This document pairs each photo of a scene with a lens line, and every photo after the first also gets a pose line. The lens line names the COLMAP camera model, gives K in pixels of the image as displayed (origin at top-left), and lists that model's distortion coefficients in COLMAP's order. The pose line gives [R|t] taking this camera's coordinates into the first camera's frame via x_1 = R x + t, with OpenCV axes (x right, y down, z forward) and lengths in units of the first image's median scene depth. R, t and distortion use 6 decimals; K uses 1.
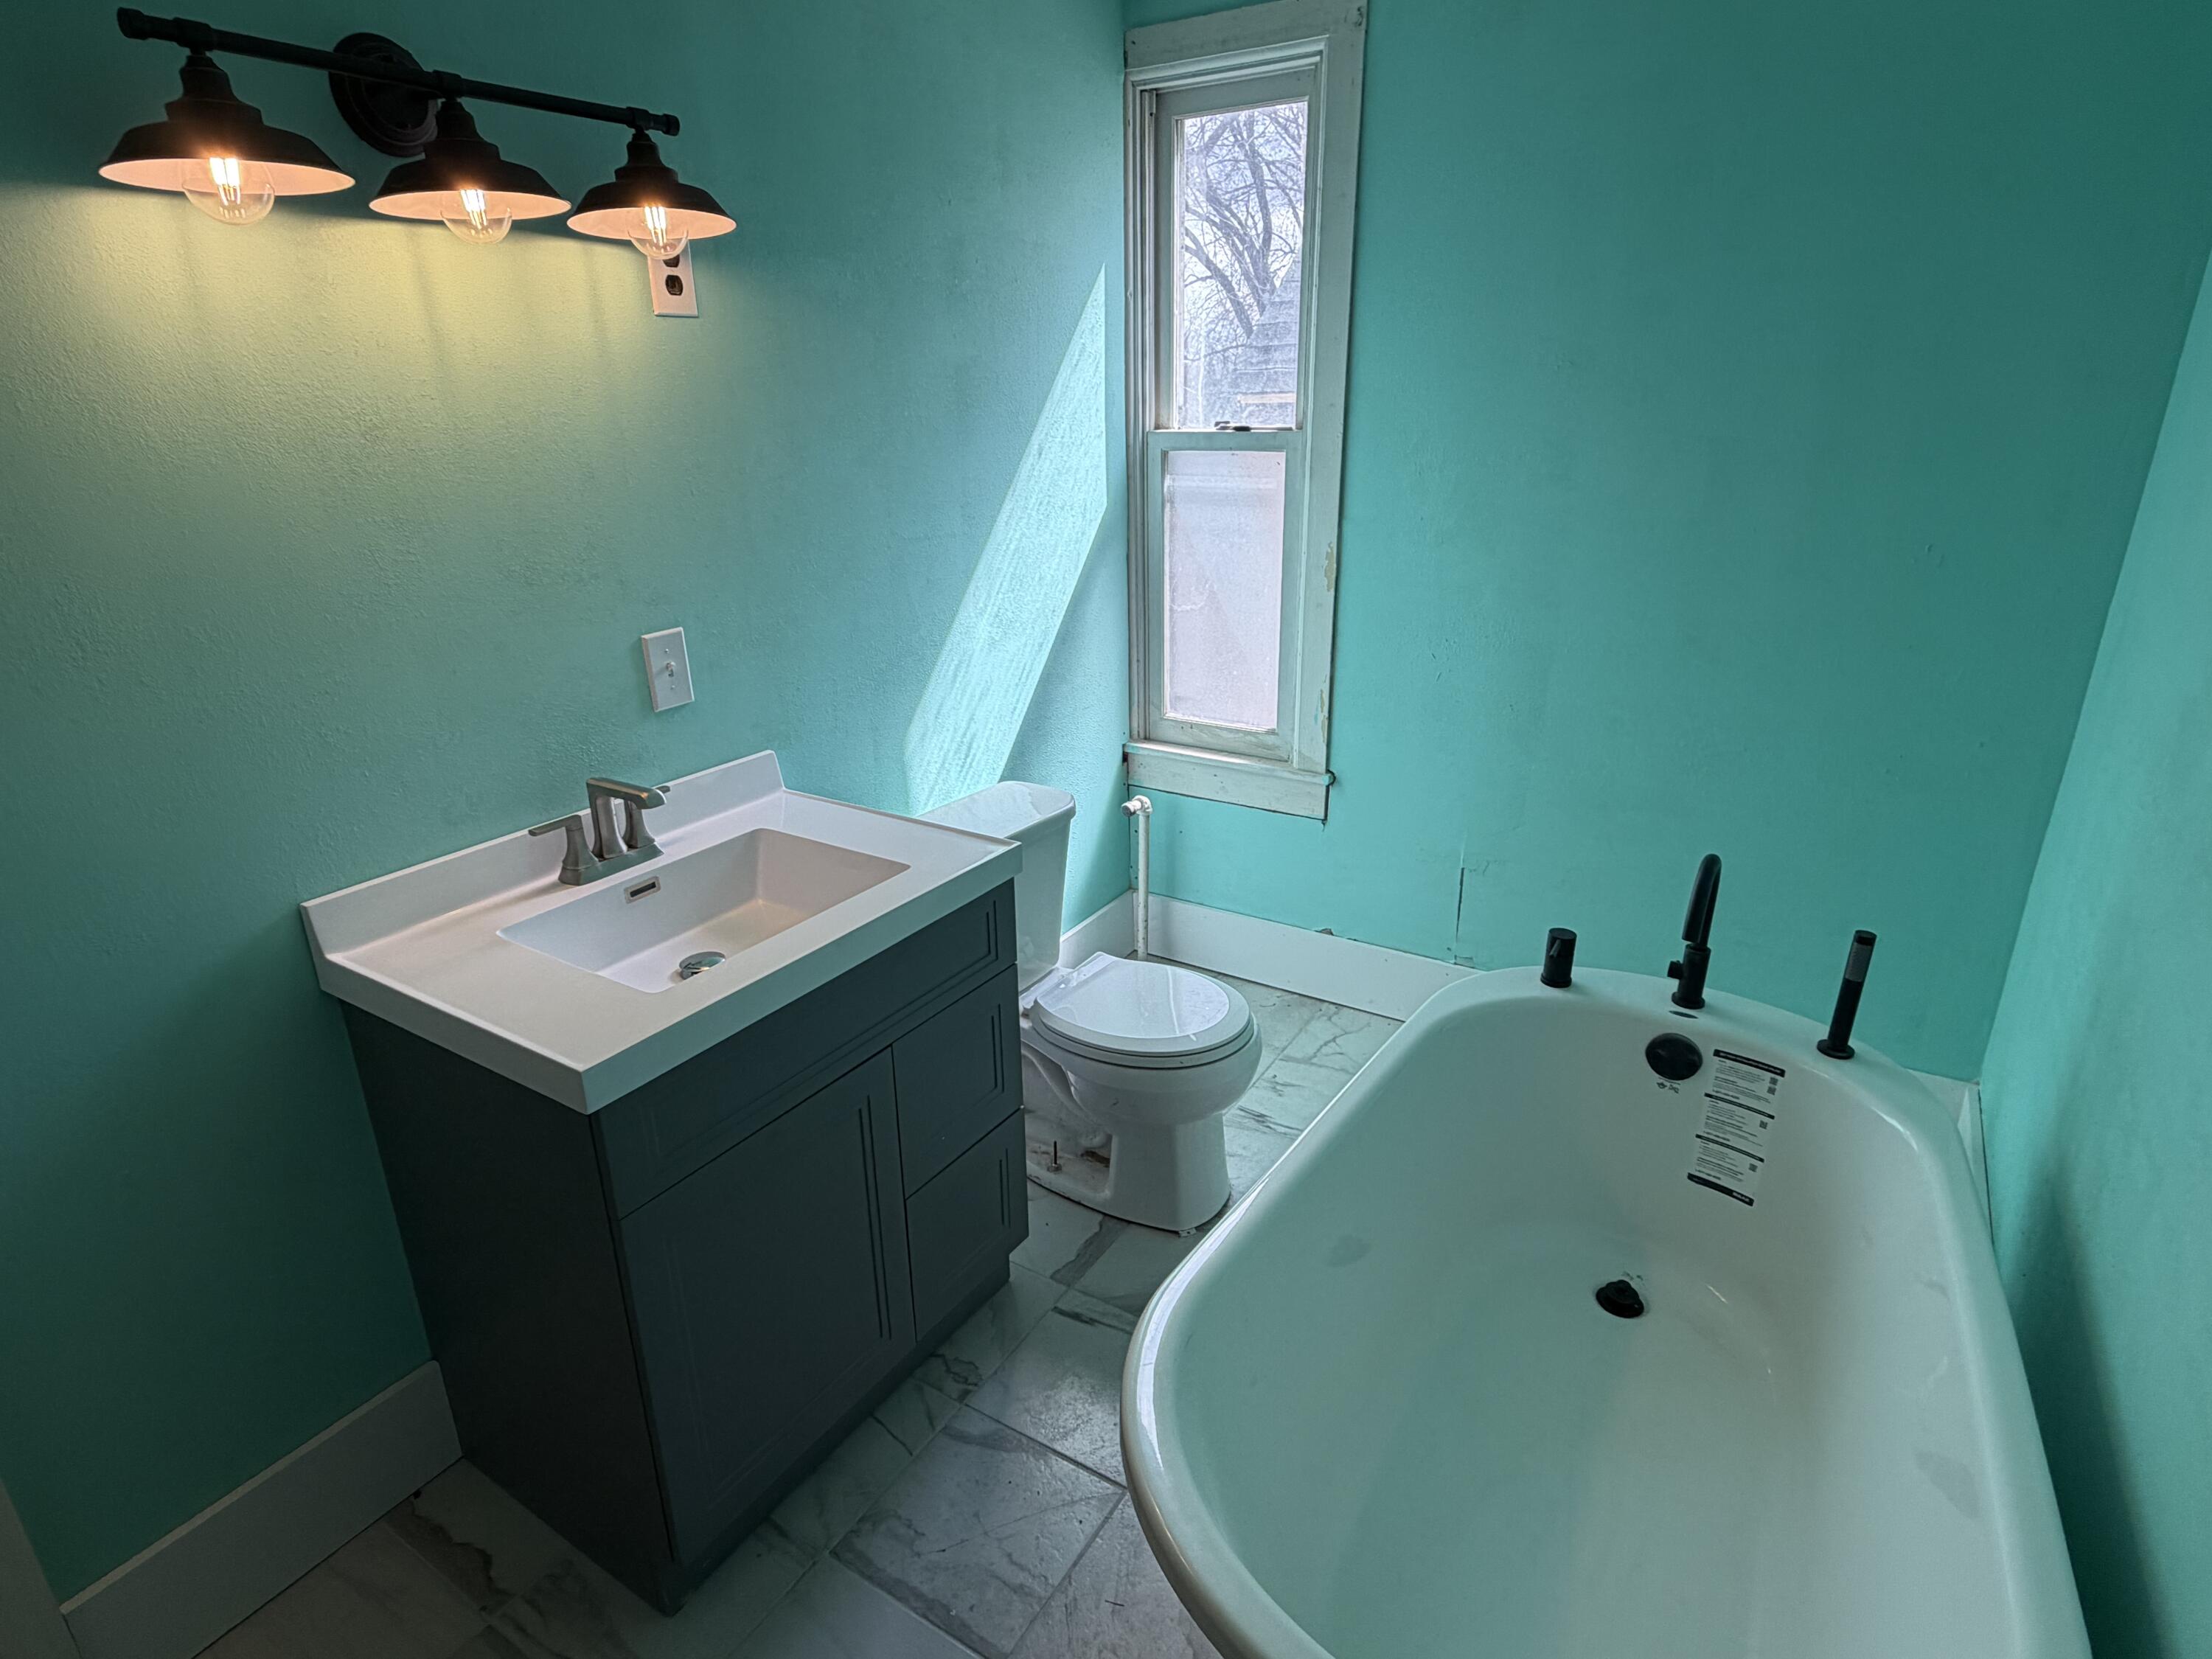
lens RADIAL K [[1195.2, 0, 1102.5], [0, 1195.2, 834.2], [0, 0, 1]] dist [-0.000198, 0.001061]
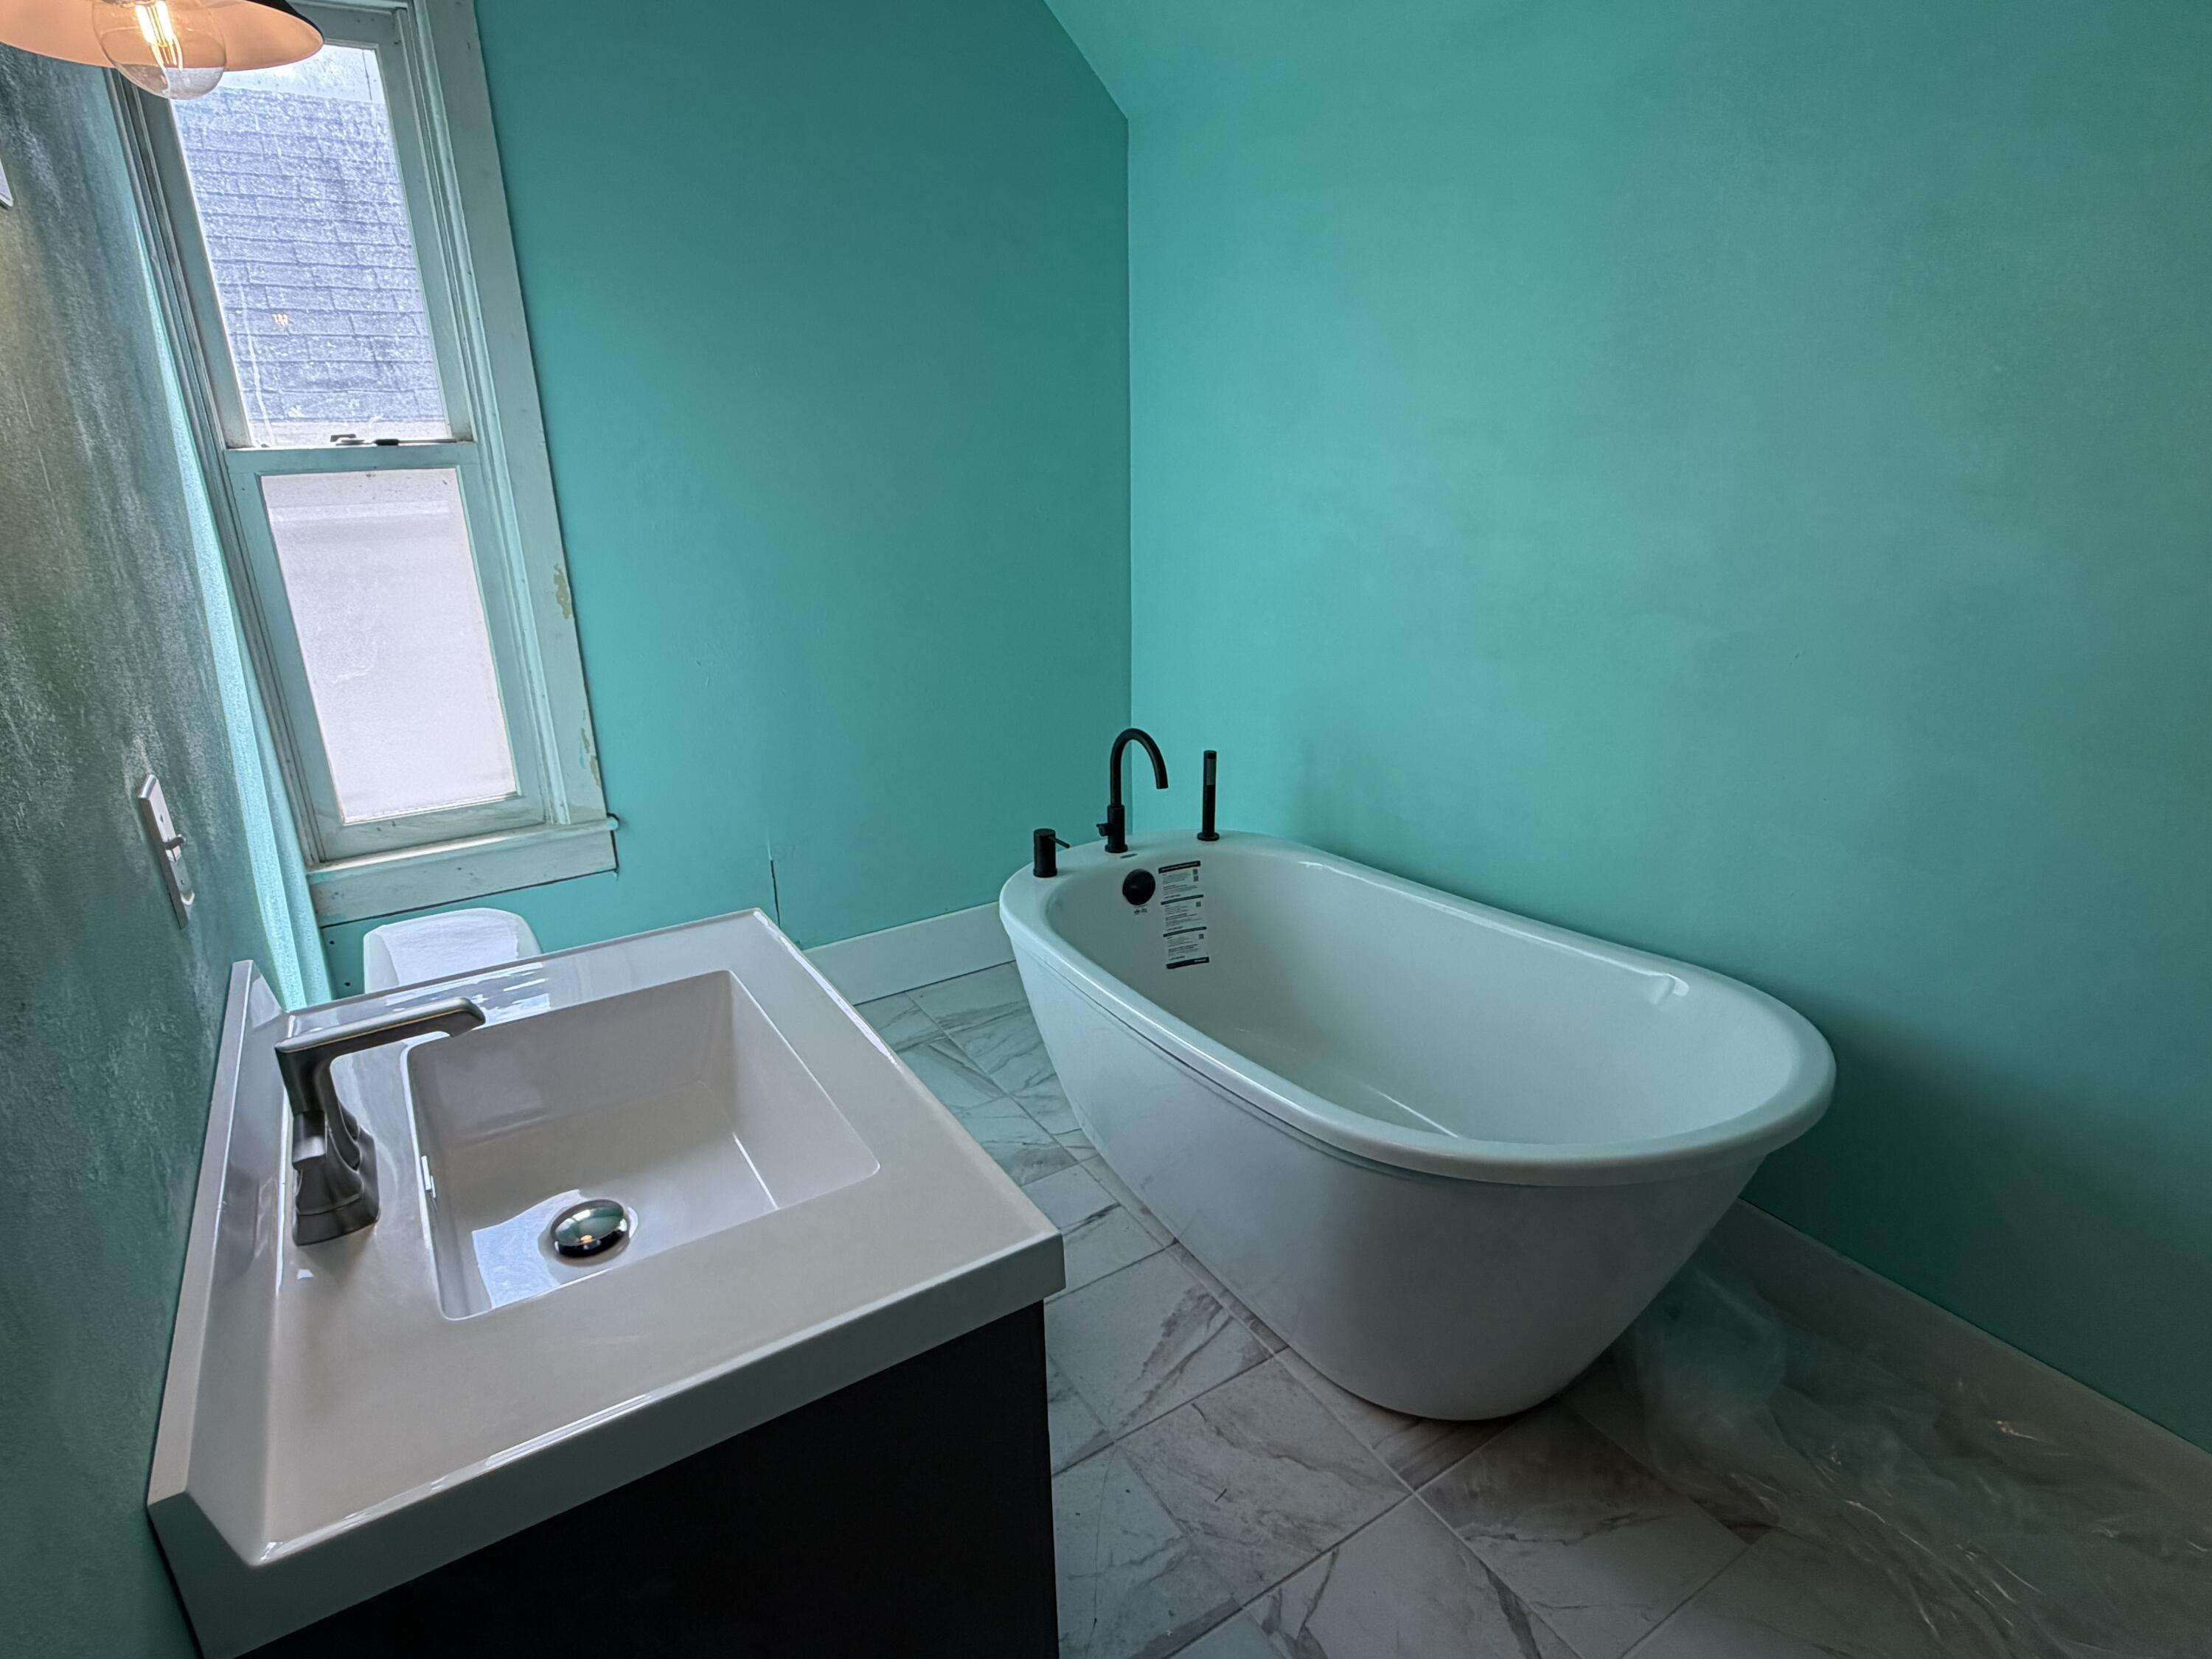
lens RADIAL K [[1195.2, 0, 1101.7], [0, 1195.2, 827.4], [0, 0, 1]] dist [-0.000198, 0.001061]
pose [[0.425980, -0.292197, 0.856249, -0.448099], [0.328113, 0.931873, 0.154769, -0.064146], [-0.843139, 0.215018, 0.492833, 0.253362]]
